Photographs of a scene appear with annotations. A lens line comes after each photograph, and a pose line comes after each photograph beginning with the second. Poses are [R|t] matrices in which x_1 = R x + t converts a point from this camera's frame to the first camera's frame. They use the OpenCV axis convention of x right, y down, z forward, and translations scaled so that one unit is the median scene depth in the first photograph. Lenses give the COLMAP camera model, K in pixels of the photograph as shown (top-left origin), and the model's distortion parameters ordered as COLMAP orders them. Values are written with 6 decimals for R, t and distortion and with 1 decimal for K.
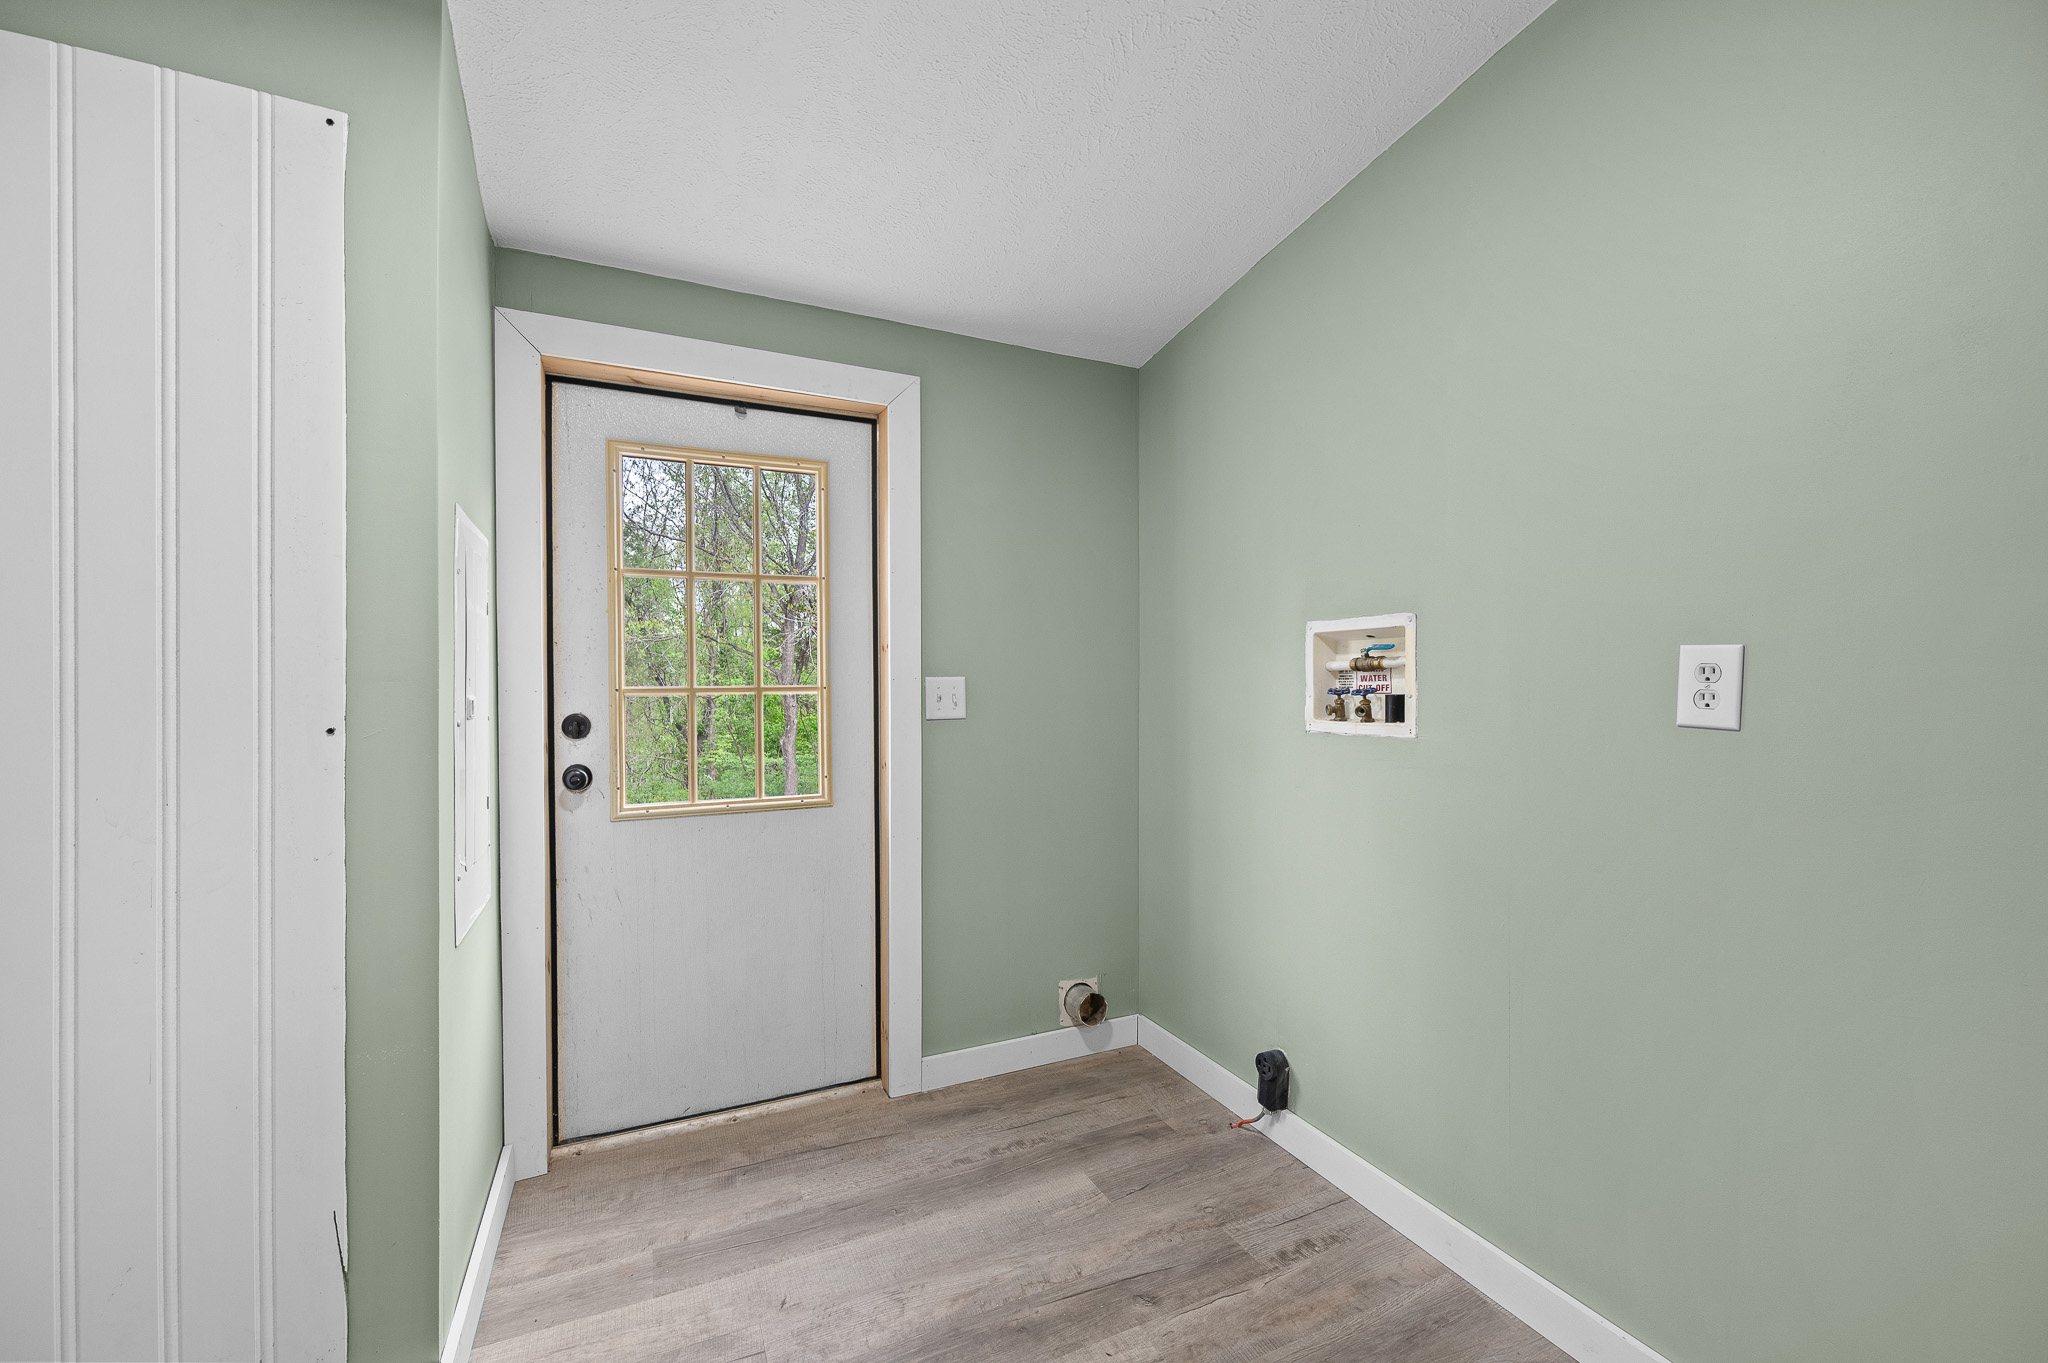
lens RADIAL K [[815.8, 0, 1028.9], [0, 815.8, 692.8], [0, 0, 1]] dist [-0.001530, -0.000309]
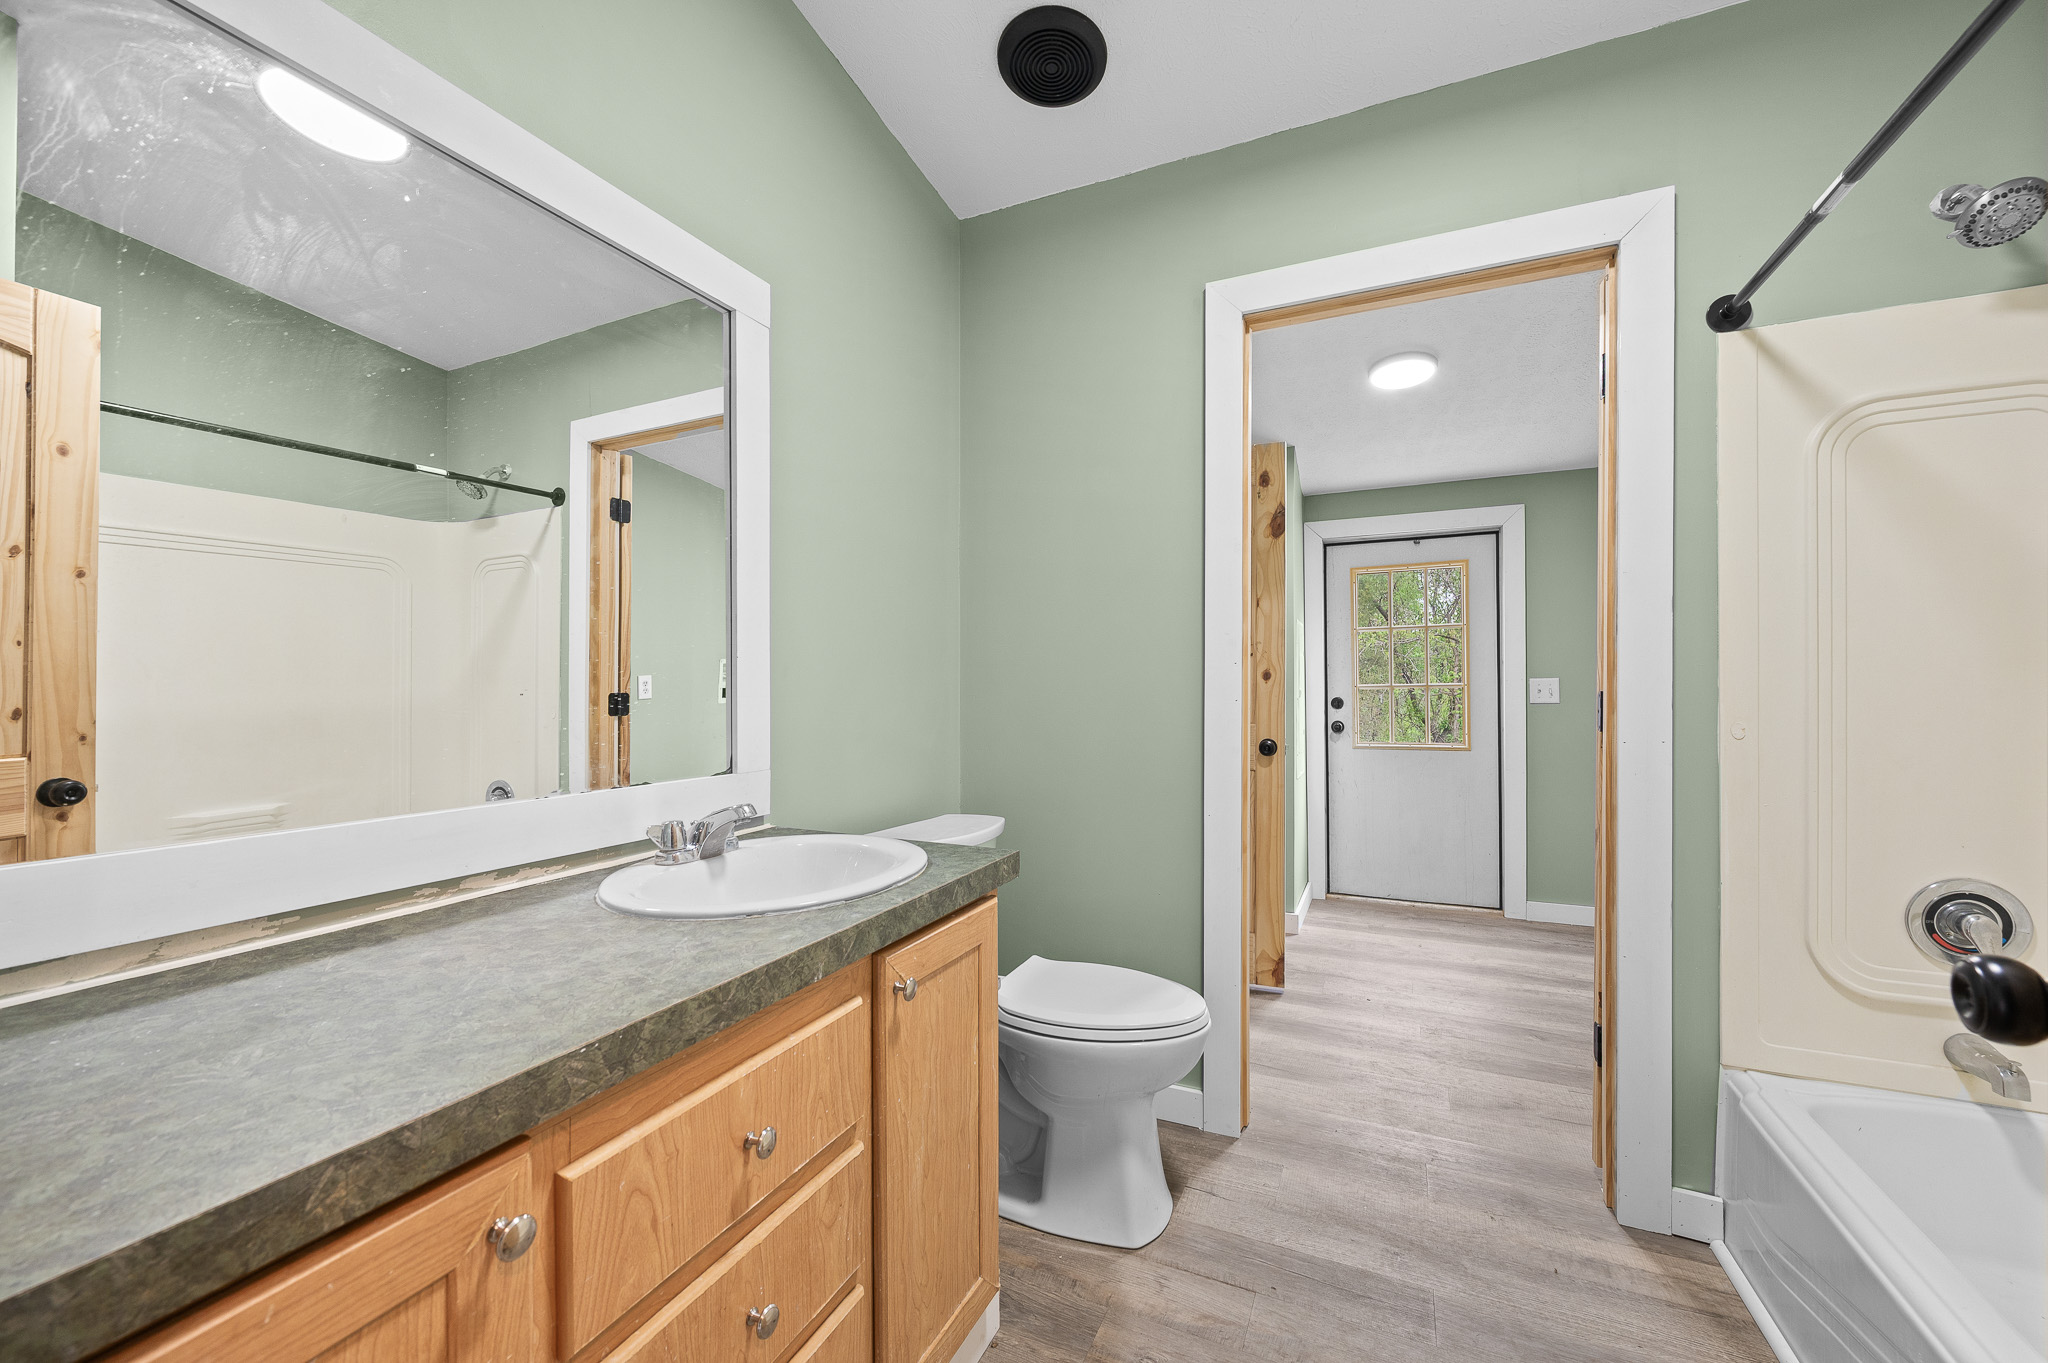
lens RADIAL K [[811.3, 0, 1021.8], [0, 811.3, 684.2], [0, 0, 1]] dist [-0.000734, -0.000019]
pose [[0.641972, -0.003884, -0.766718, 0.561600], [-0.002058, 0.999975, -0.006789, 0.007359], [0.766725, 0.005936, 0.641948, -1.029926]]
